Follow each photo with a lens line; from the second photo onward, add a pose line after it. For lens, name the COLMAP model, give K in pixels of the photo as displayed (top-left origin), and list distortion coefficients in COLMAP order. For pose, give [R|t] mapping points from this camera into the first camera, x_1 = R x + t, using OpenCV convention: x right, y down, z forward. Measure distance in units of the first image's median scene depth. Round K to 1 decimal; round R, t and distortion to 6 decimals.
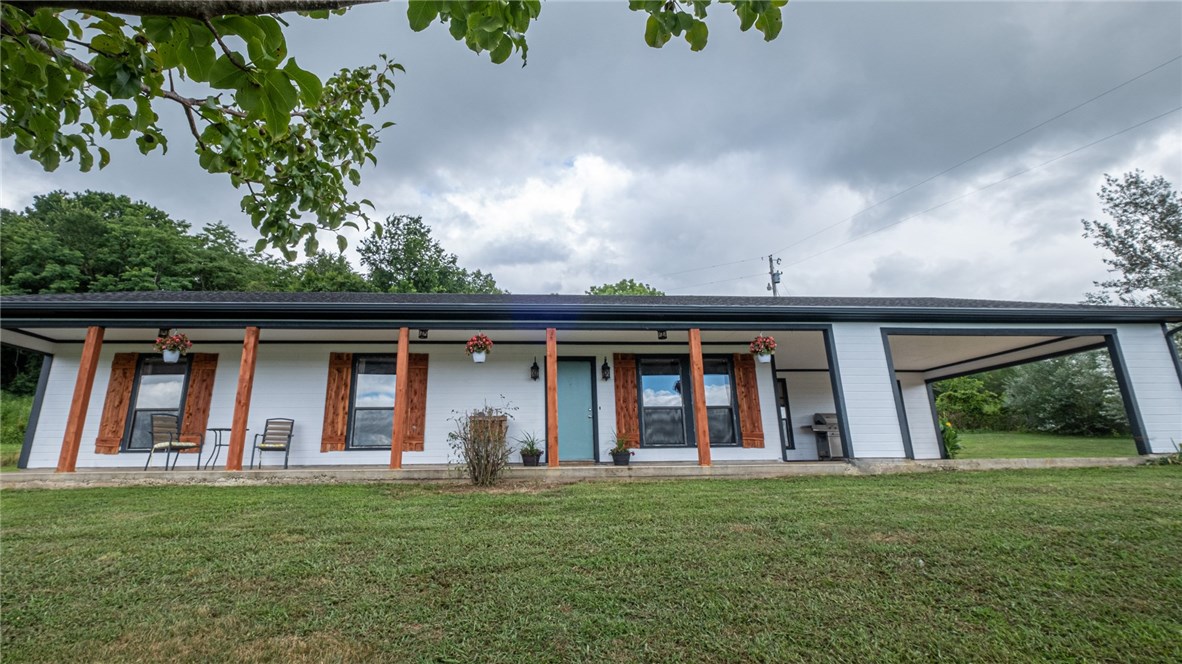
lens RADIAL K [[520.6, 0, 569.6], [0, 520.6, 292.6], [0, 0, 1]] dist [-0.004648, 0.000077]
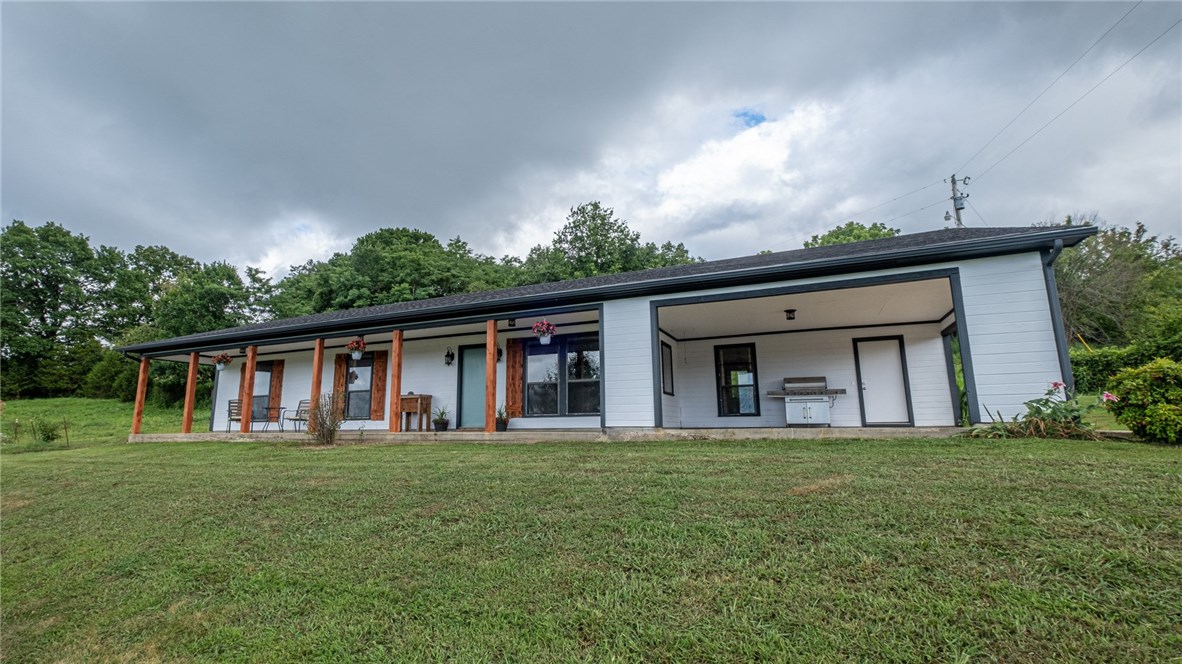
lens RADIAL K [[520.6, 0, 582.8], [0, 520.6, 338.6], [0, 0, 1]] dist [-0.004648, 0.000077]
pose [[0.888004, -0.074520, -0.453758, 0.418599], [0.141544, 0.983167, 0.115536, 0.002382], [0.437510, -0.166823, 0.883604, 0.021610]]
